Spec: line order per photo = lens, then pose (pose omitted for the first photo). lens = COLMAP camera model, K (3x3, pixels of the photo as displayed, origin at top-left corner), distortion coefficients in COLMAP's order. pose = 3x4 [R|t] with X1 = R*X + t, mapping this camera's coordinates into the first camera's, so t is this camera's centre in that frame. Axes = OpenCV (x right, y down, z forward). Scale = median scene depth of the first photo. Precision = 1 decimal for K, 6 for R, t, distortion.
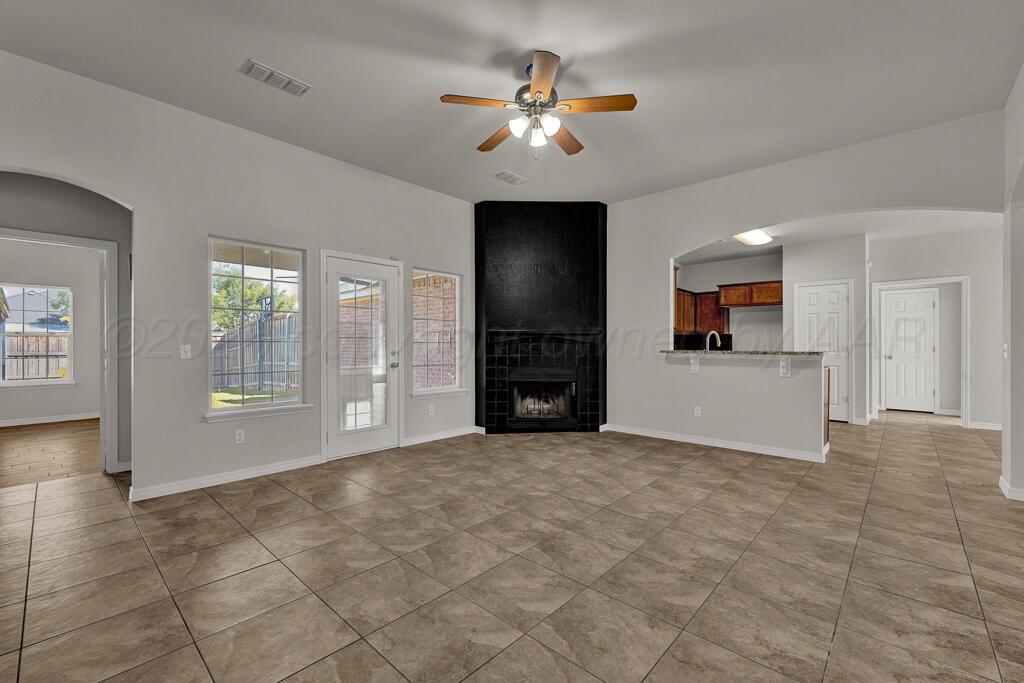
lens RADIAL K [[427.6, 0, 509.7], [0, 427.6, 346.0], [0, 0, 1]] dist [-0.000589, 0.001156]
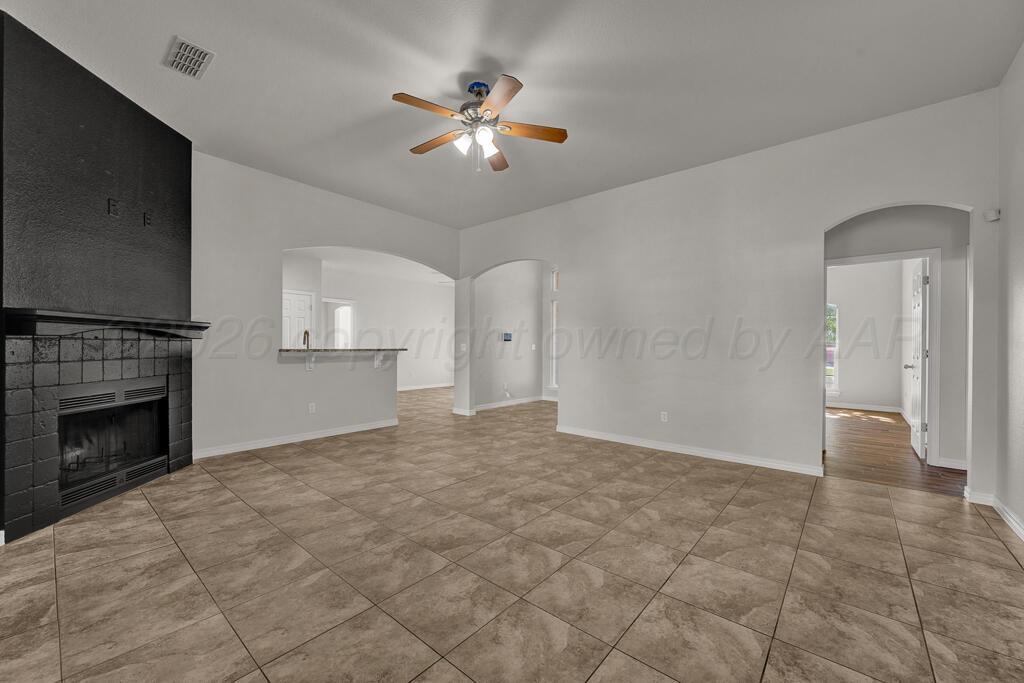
lens RADIAL K [[400.6, 0, 511.9], [0, 400.6, 349.1], [0, 0, 1]] dist [-0.000756, -0.000095]
pose [[-0.041716, -0.009428, 0.999085, -0.977063], [-0.002393, 0.999954, 0.009337, -0.001498], [-0.999127, -0.002001, -0.041736, 0.980650]]
